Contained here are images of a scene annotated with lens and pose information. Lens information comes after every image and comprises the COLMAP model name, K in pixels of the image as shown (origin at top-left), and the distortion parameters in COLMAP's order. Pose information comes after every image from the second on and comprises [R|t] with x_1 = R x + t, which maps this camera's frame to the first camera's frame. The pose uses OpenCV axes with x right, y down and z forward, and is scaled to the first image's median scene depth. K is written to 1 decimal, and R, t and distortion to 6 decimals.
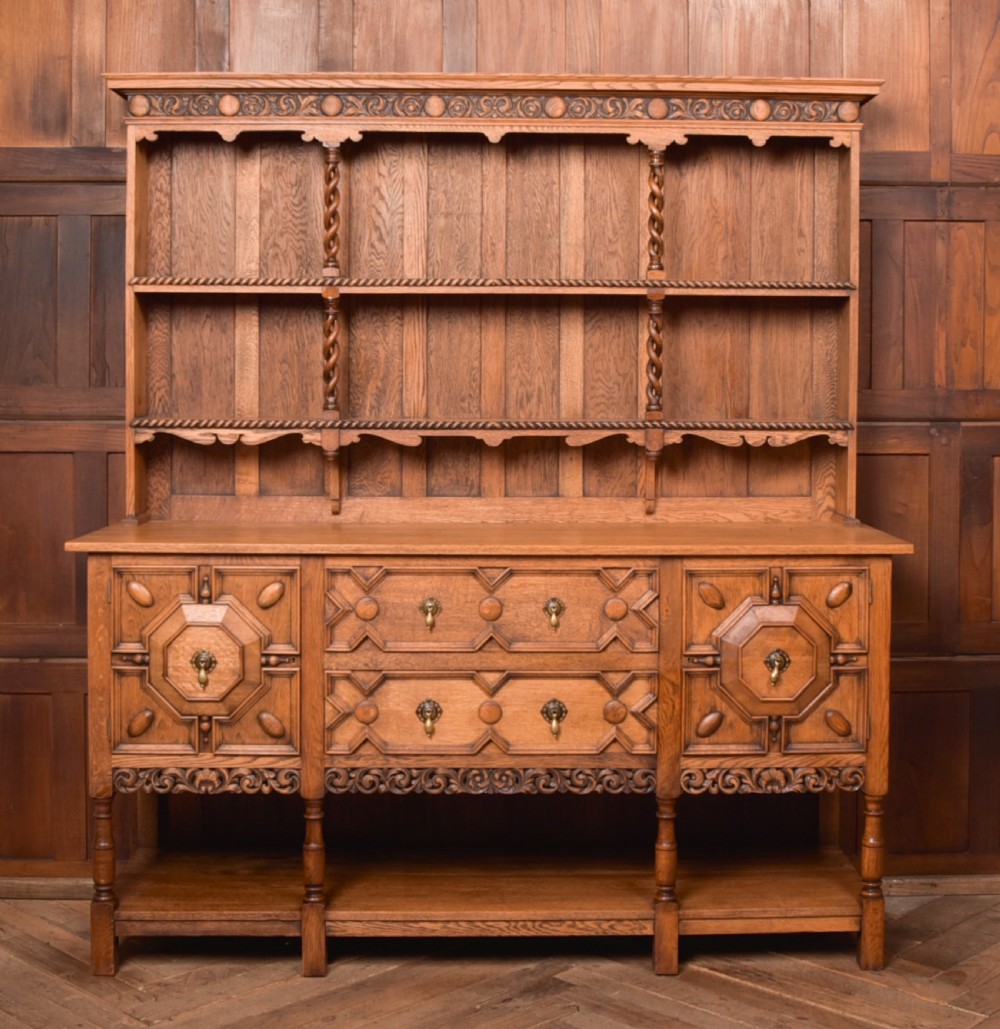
lens RADIAL K [[2458.1, 0, 570.1], [0, 2458.1, 511.2], [0, 0, 1]] dist [-0.152979, 0.623482]
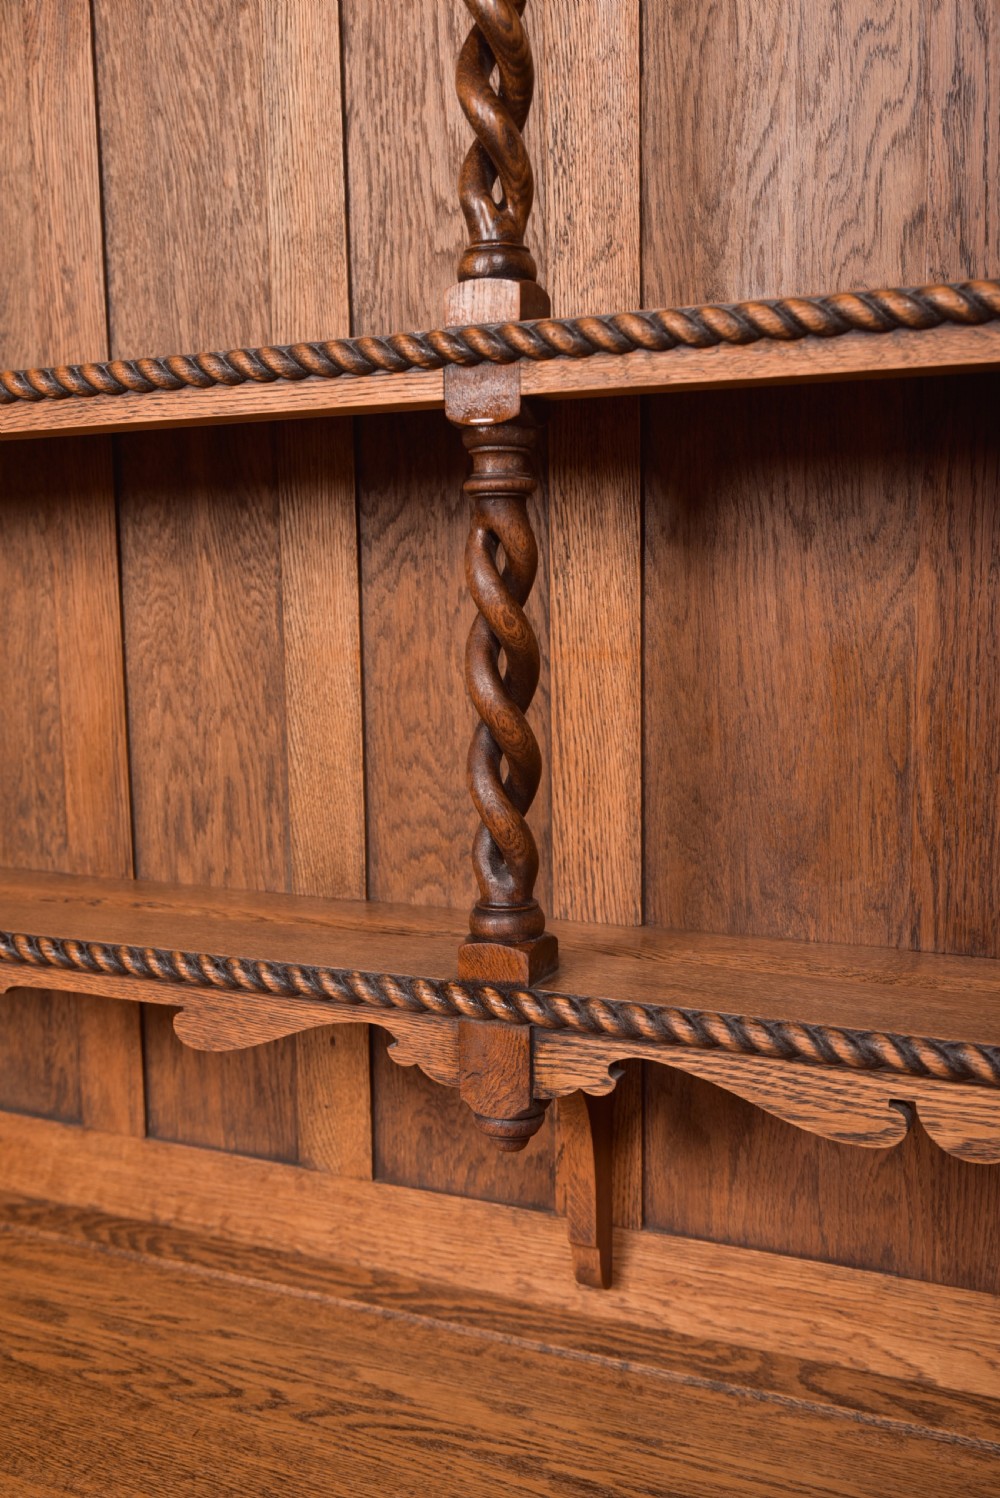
lens RADIAL K [[1427.5, 0, 508.3], [0, 1427.5, 756.0], [0, 0, 1]] dist [-0.061266, 0.107883]
pose [[0.891440, 0.038128, -0.451531, 0.092955], [0.002137, 0.996089, 0.088329, -0.068985], [0.453133, -0.079705, 0.887872, 0.895156]]
